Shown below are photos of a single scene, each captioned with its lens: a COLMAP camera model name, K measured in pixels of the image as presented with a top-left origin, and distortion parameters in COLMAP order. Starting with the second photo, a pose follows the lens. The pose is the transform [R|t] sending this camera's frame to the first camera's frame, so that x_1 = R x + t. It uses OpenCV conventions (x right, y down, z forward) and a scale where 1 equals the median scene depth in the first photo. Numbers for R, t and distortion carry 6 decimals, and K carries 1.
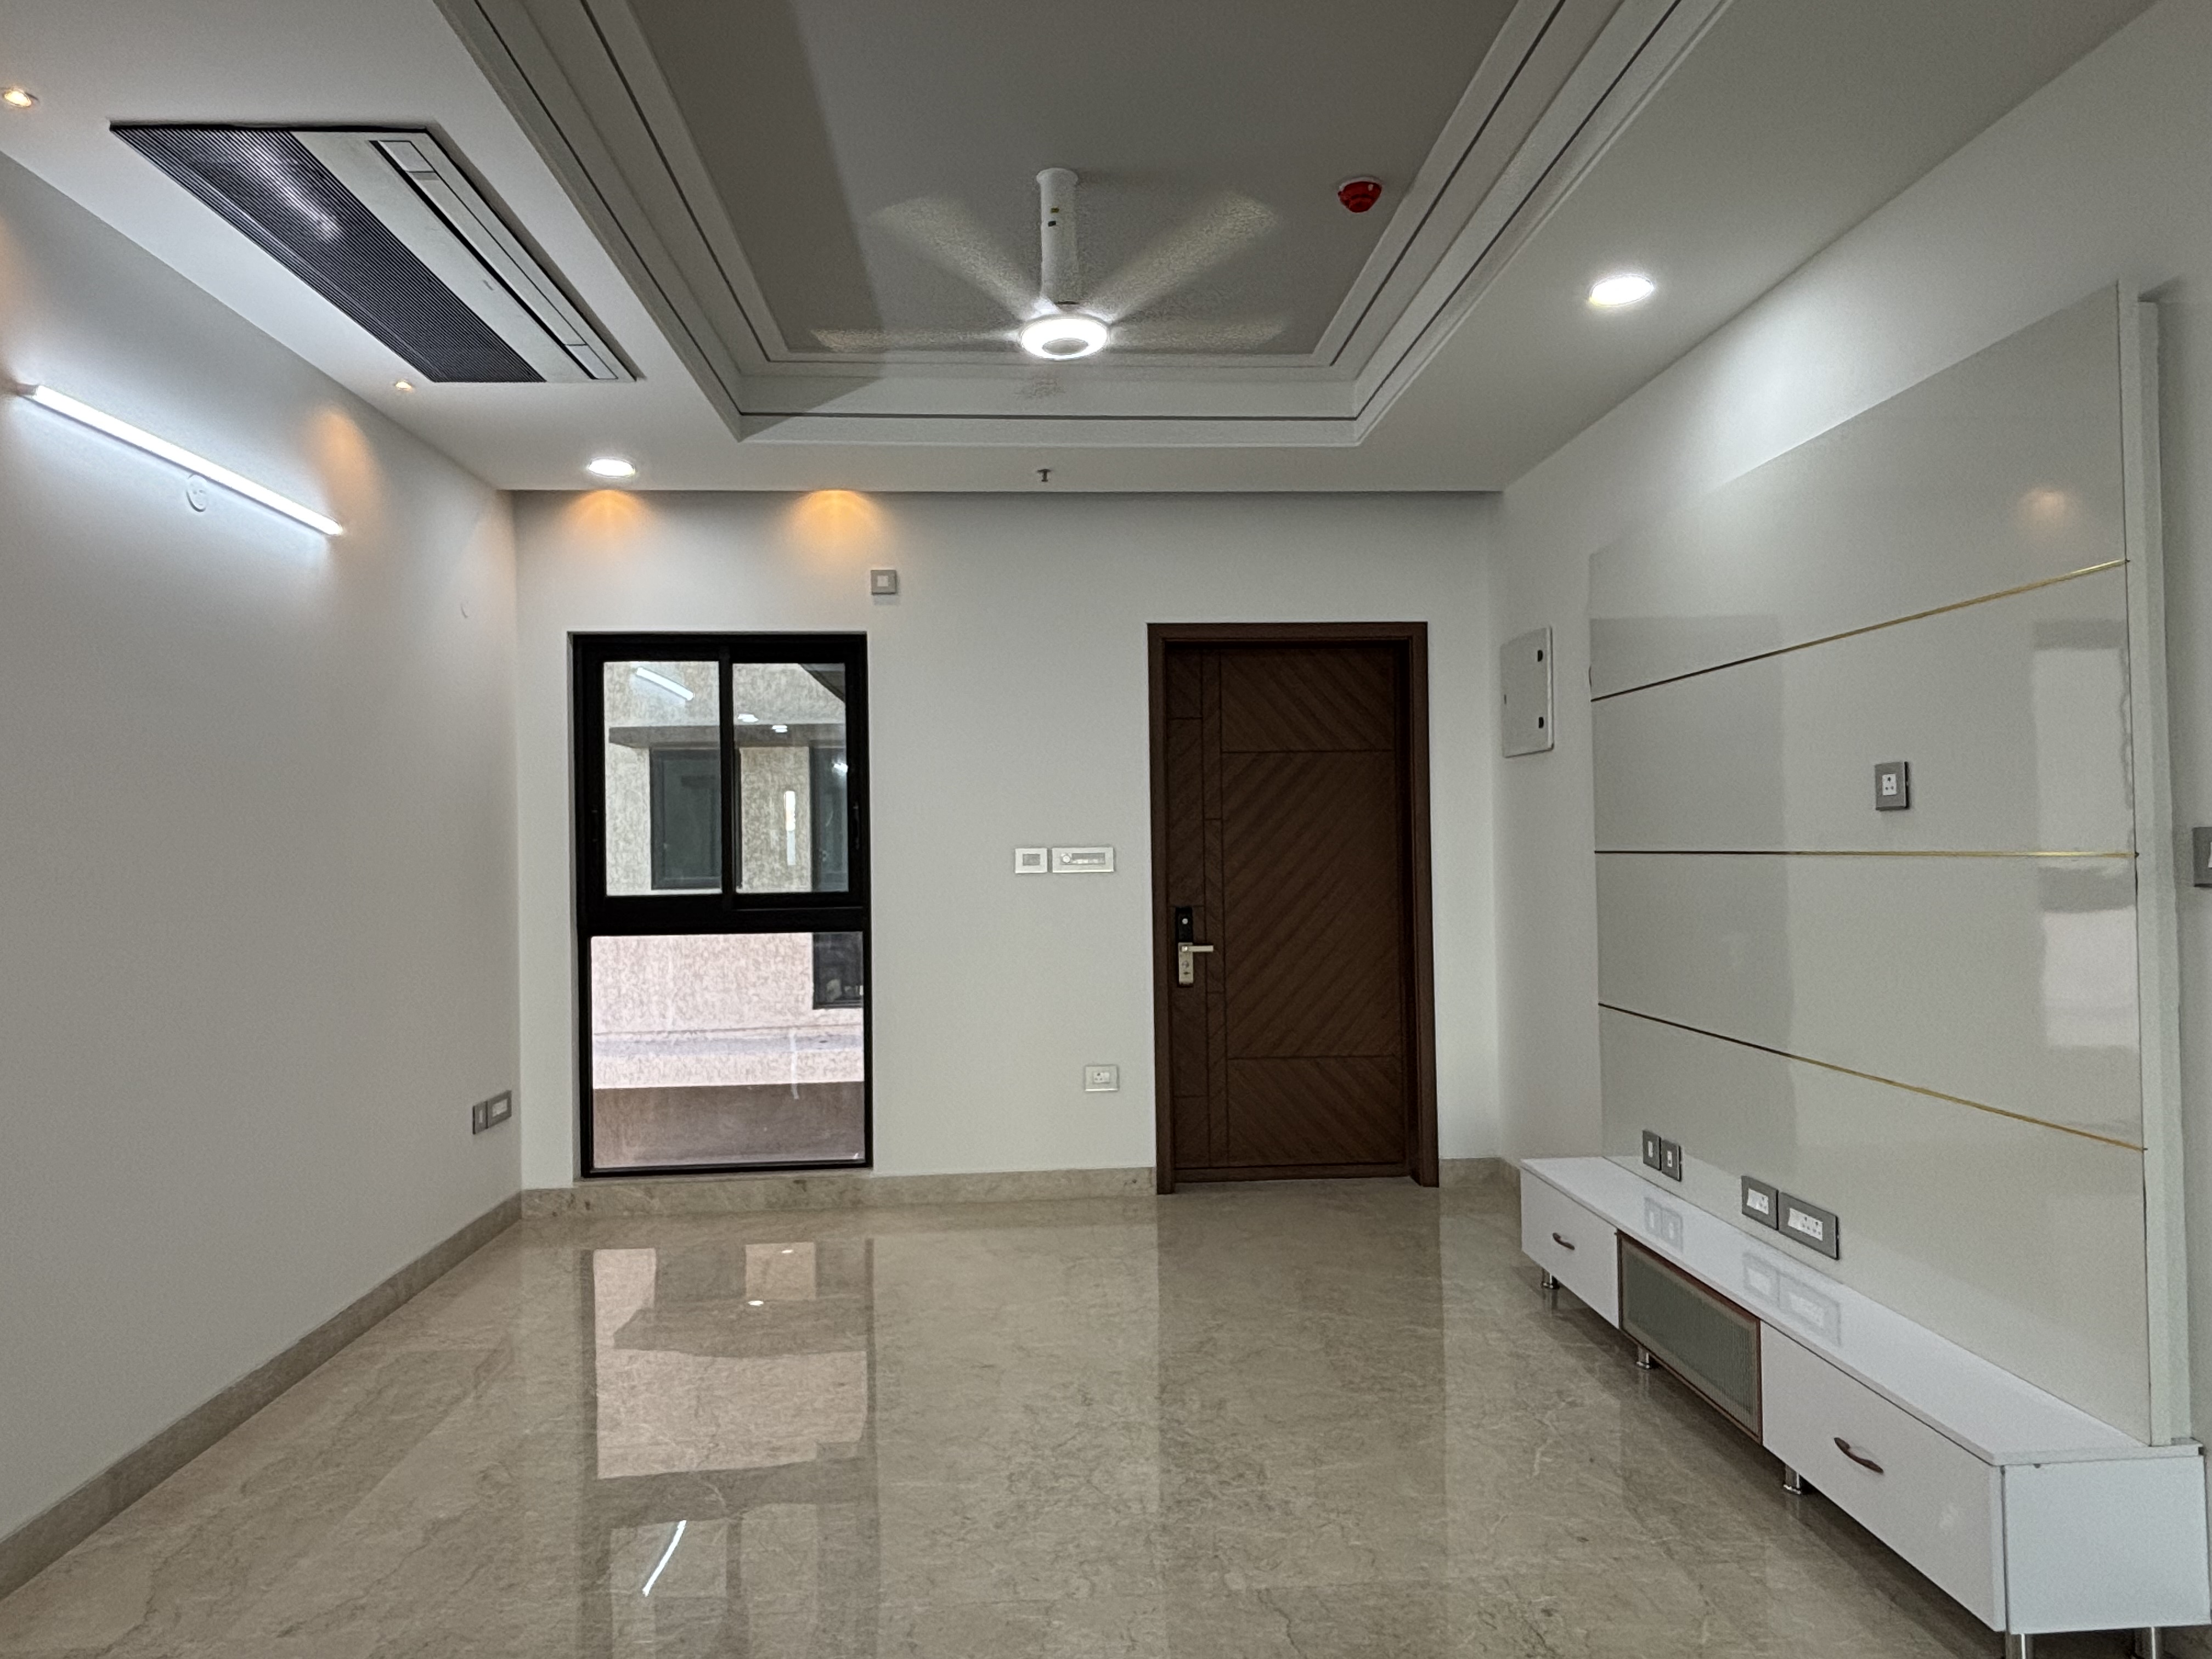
lens RADIAL K [[1342.3, 0, 1106.0], [0, 1342.3, 829.5], [0, 0, 1]] dist [0.076396, -0.045936]
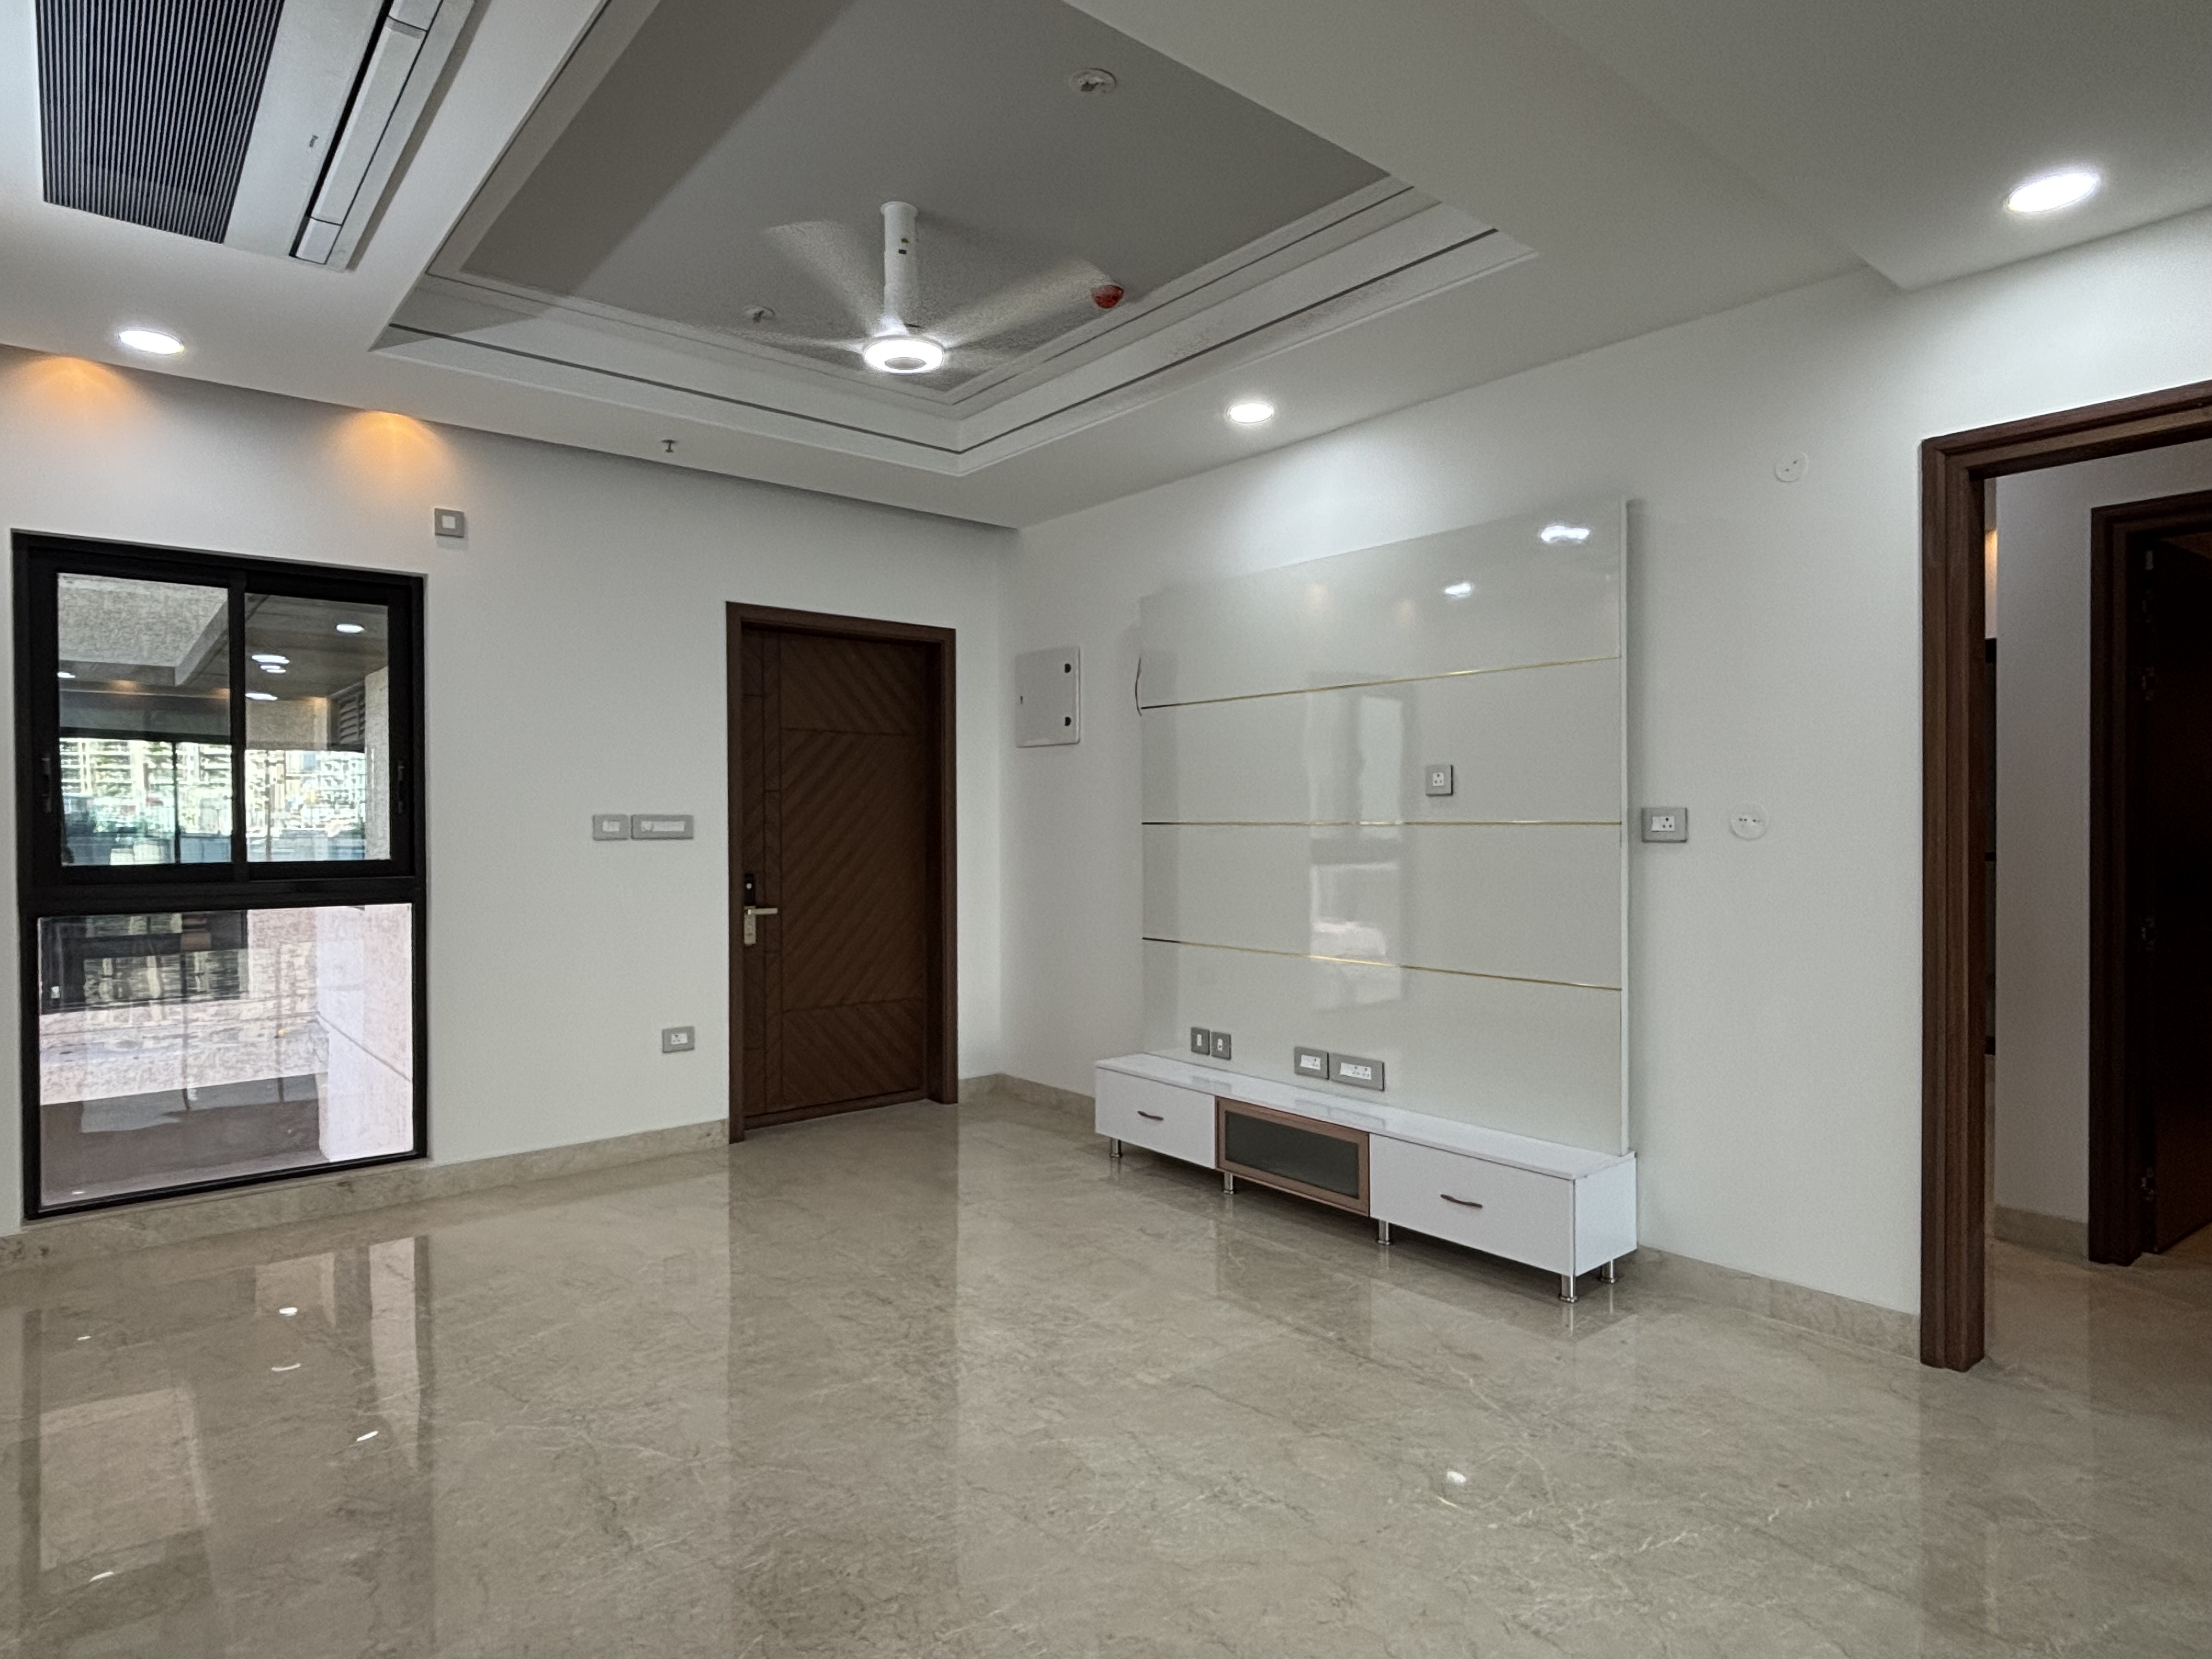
lens RADIAL K [[1245.2, 0, 1106.0], [0, 1245.2, 829.5], [0, 0, 1]] dist [0.061289, -0.037257]
pose [[0.813715, 0.008573, 0.581200, -0.302425], [-0.017688, 0.999793, 0.010018, 0.009220], [-0.580994, -0.018432, 0.813699, 0.031539]]
